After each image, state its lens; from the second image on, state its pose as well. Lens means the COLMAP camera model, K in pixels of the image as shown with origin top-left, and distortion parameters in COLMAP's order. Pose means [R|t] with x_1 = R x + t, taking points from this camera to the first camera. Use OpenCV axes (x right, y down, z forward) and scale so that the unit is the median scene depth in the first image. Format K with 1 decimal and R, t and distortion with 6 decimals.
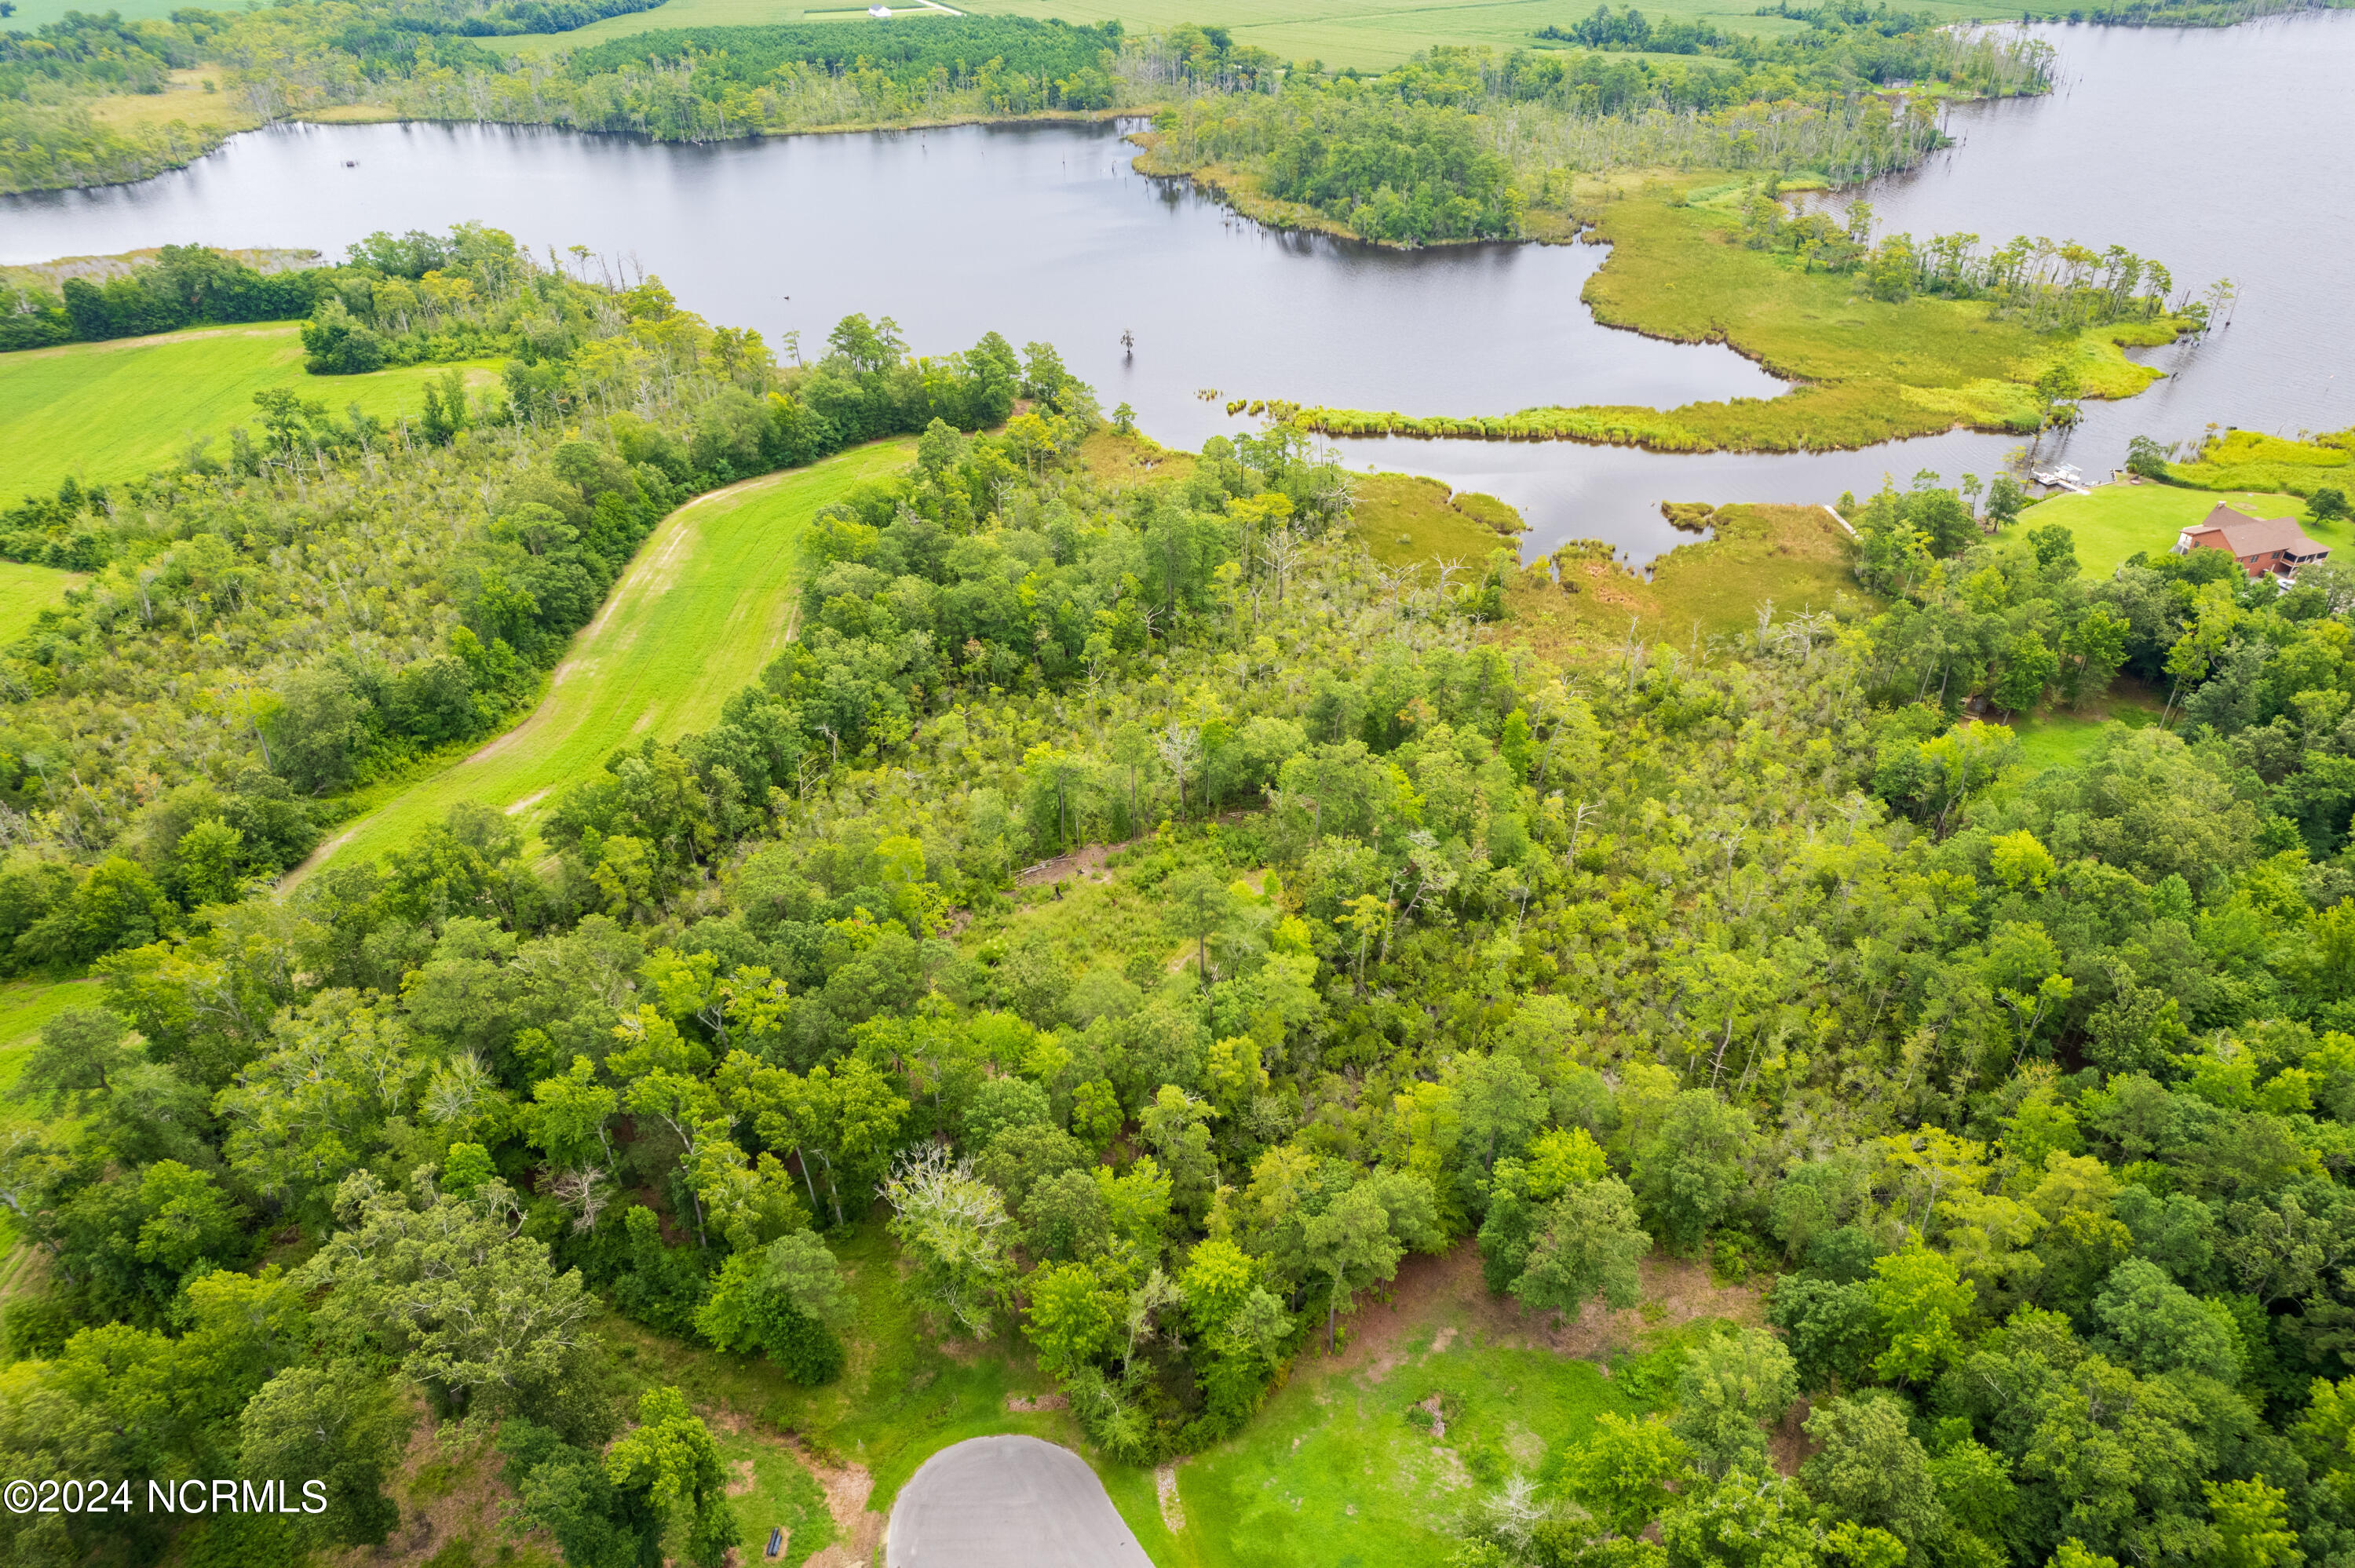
lens RADIAL K [[1505.9, 0, 1180.8], [0, 1505.9, 786.7], [0, 0, 1]] dist [-0.079064, 0.072126]
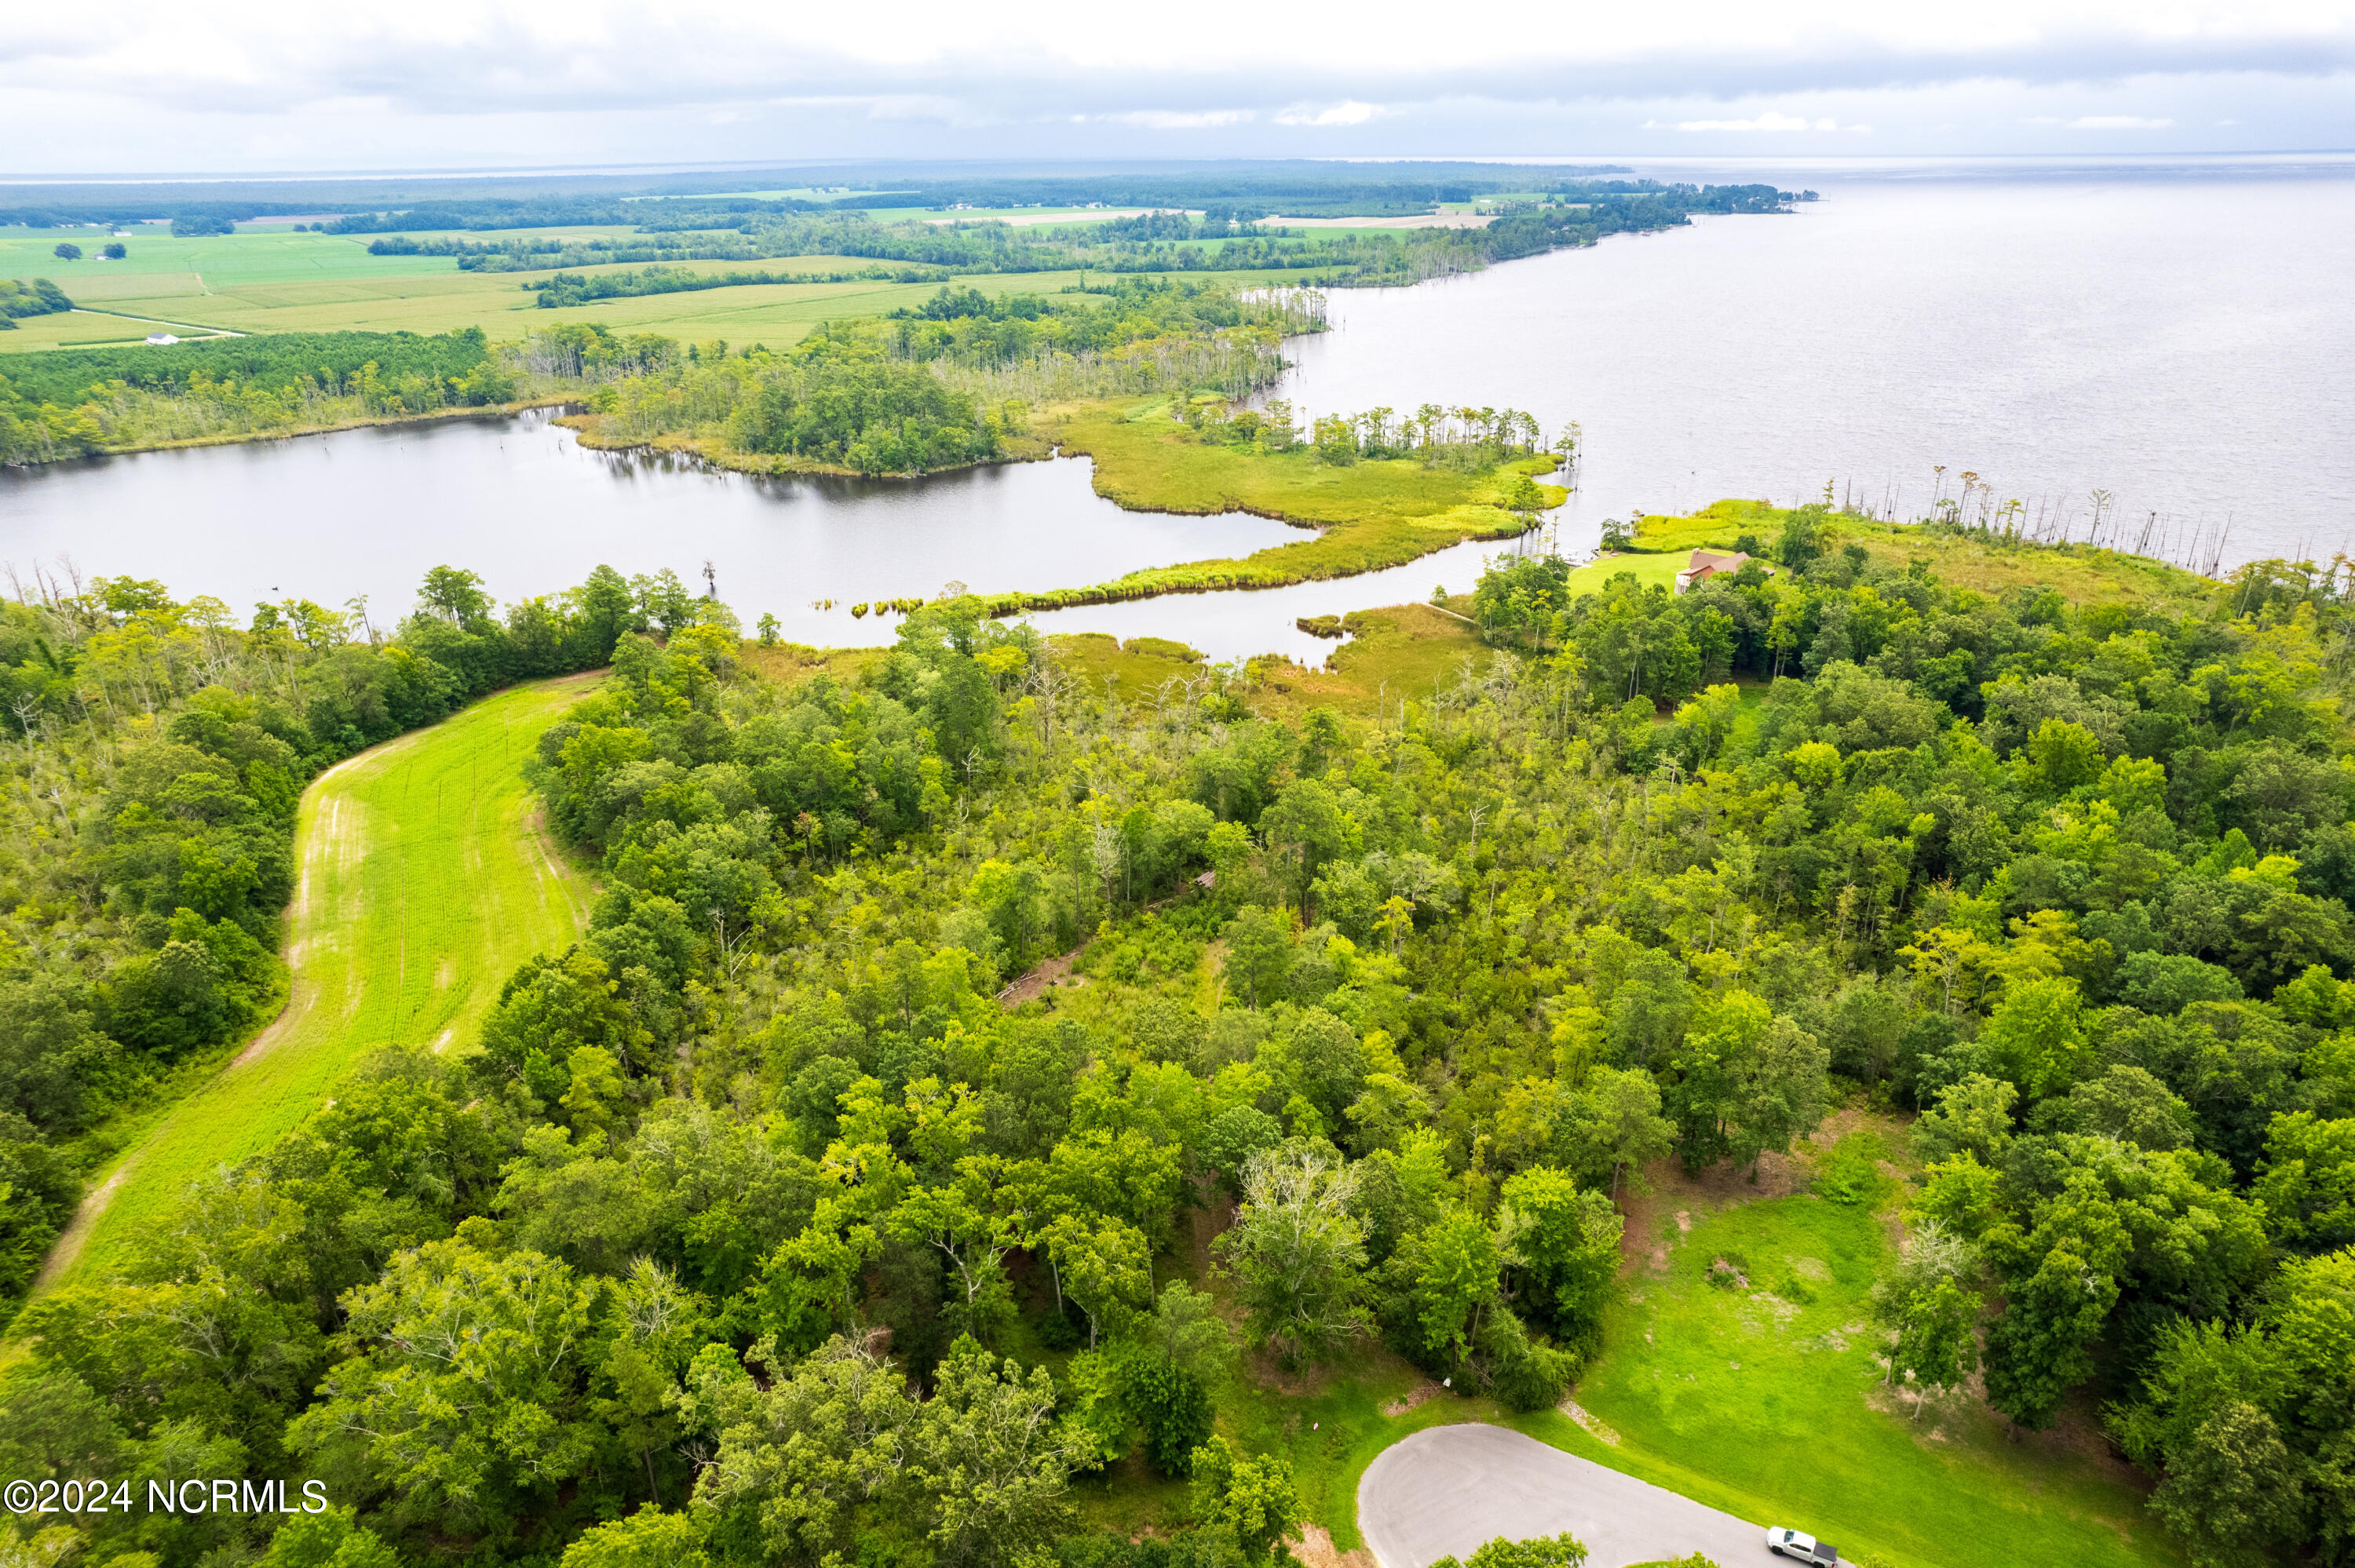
lens RADIAL K [[1504.6, 0, 1180.5], [0, 1504.6, 784.0], [0, 0, 1]] dist [-0.075870, 0.067272]
pose [[0.889859, -0.179380, 0.419493, -0.235115], [0.256291, 0.957218, -0.134344, 0.052926], [-0.377448, 0.227059, 0.897763, 0.045806]]
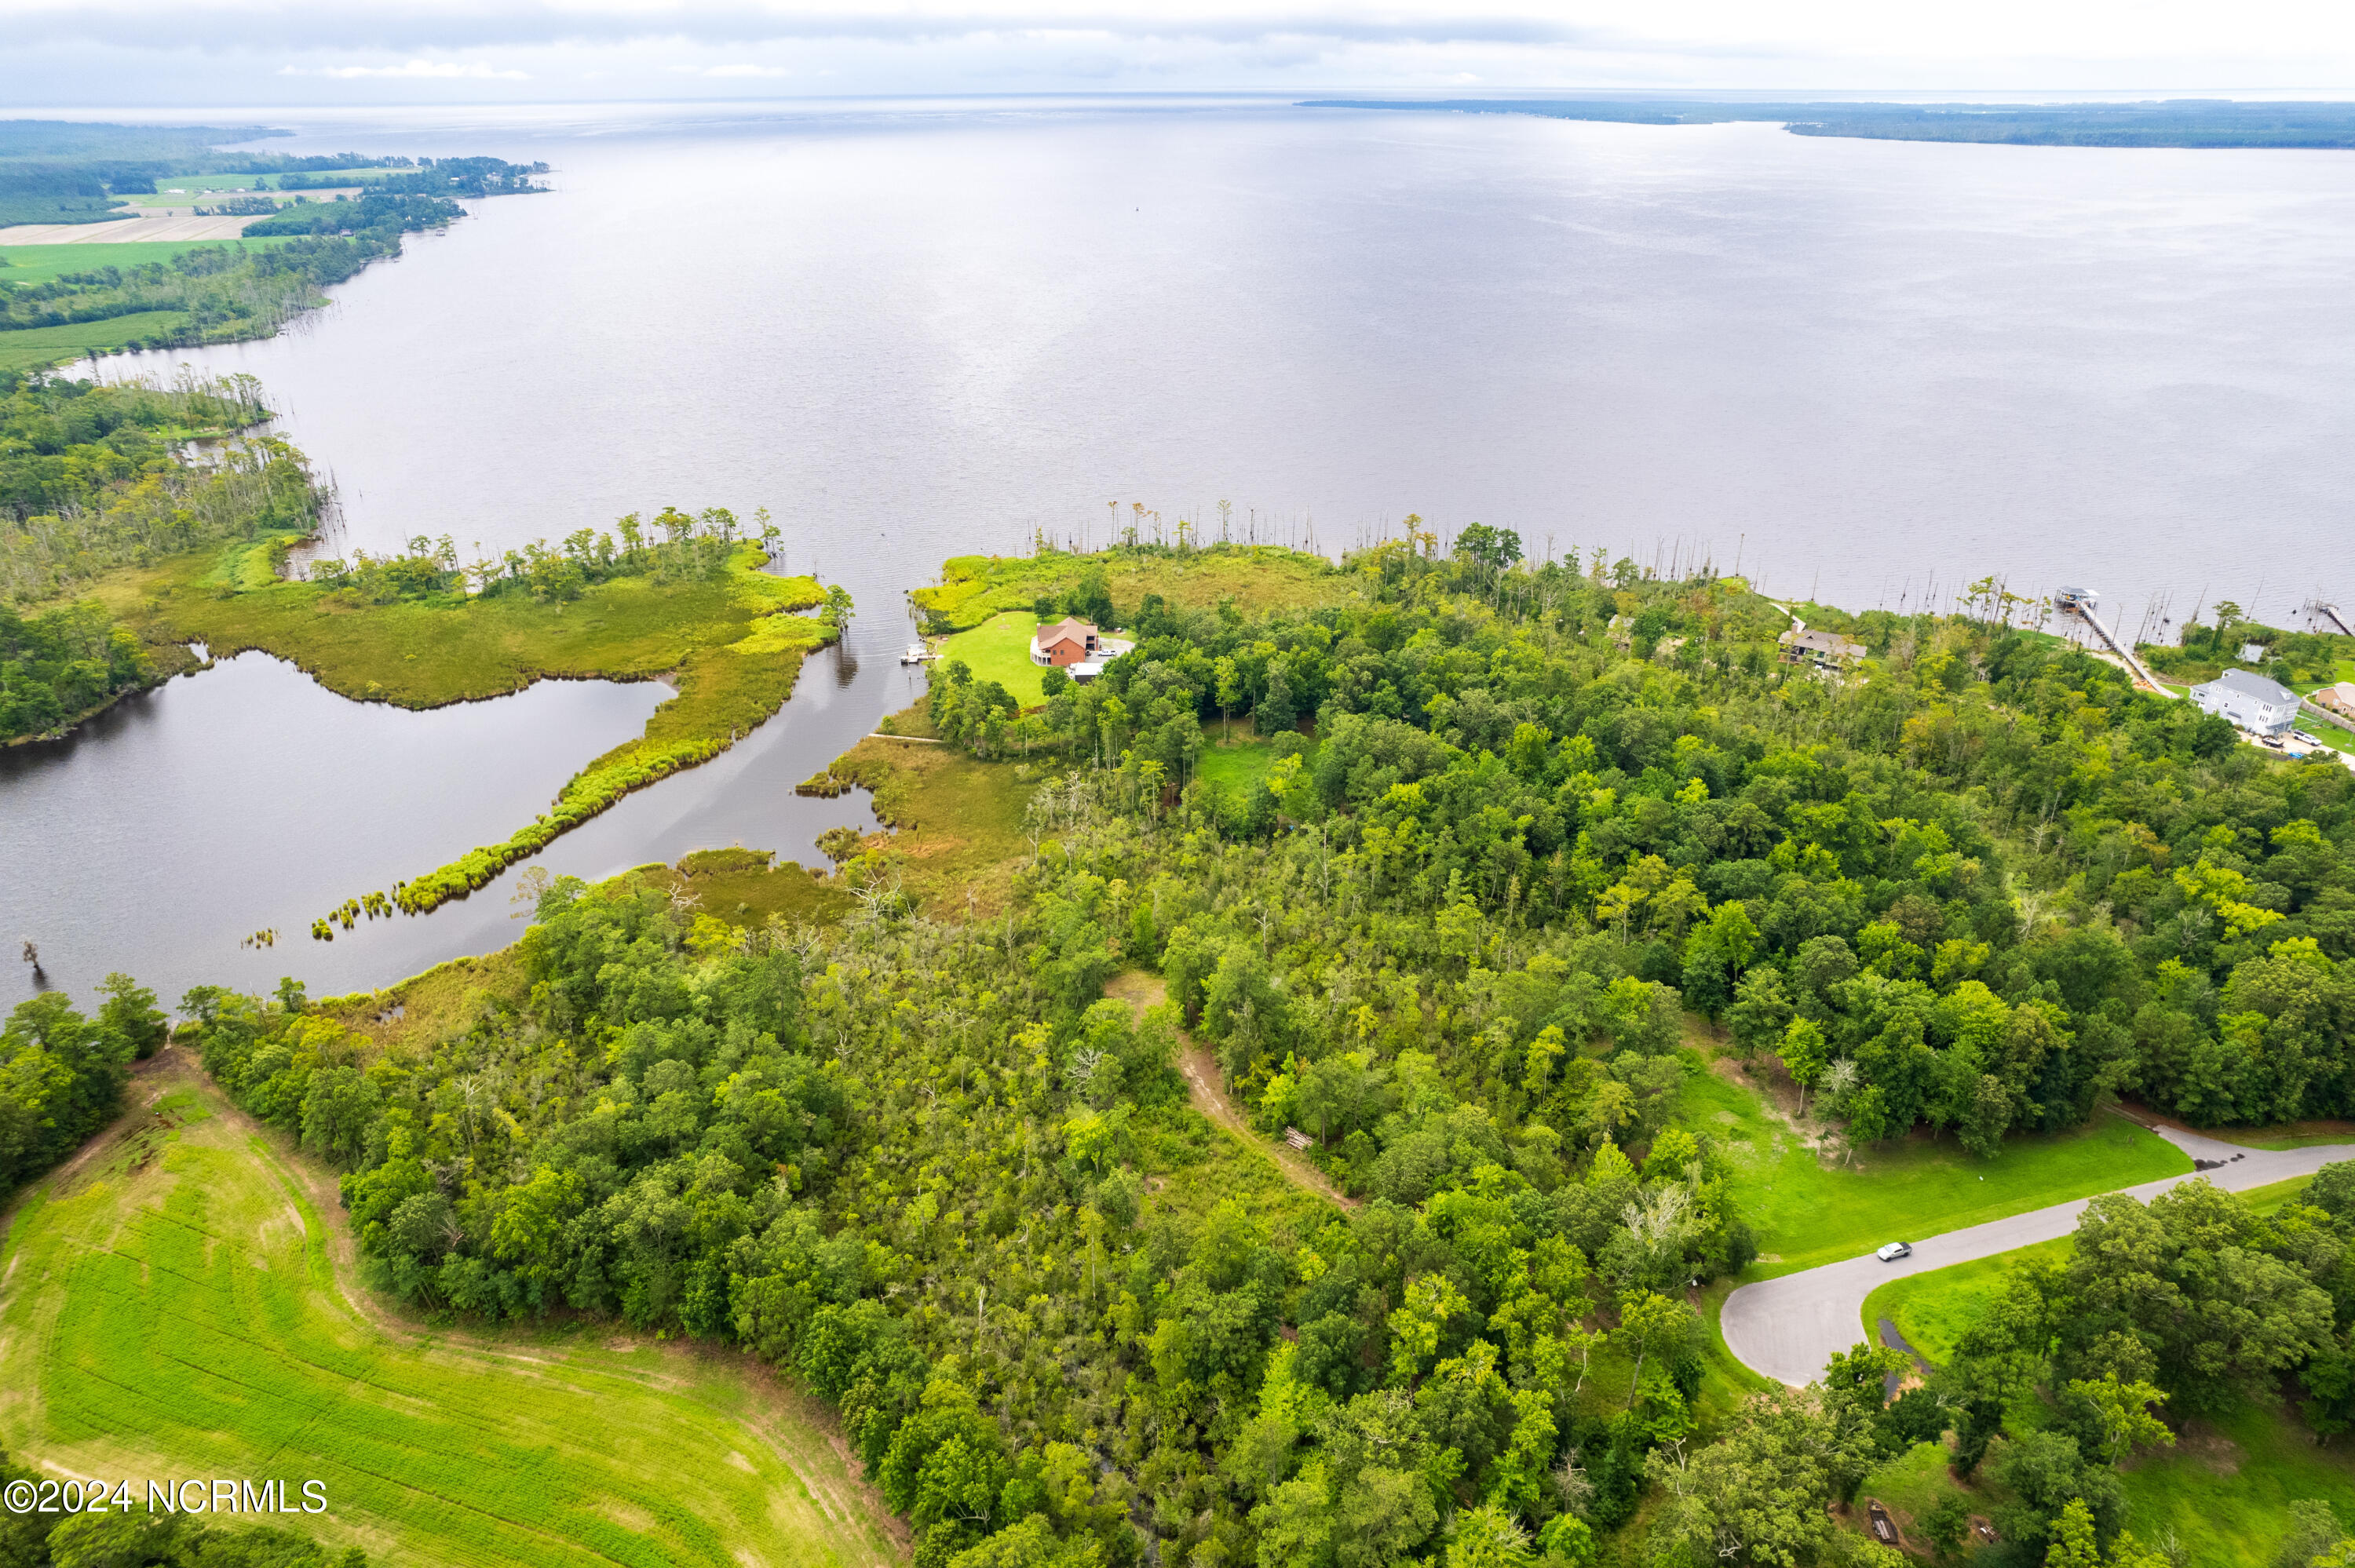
lens RADIAL K [[1504.6, 0, 1180.5], [0, 1504.6, 784.0], [0, 0, 1]] dist [-0.075870, 0.067272]
pose [[0.289690, -0.403050, 0.868119, -0.564255], [0.534388, 0.820585, 0.202657, -0.253157], [-0.794046, 0.405205, 0.453101, 0.219815]]
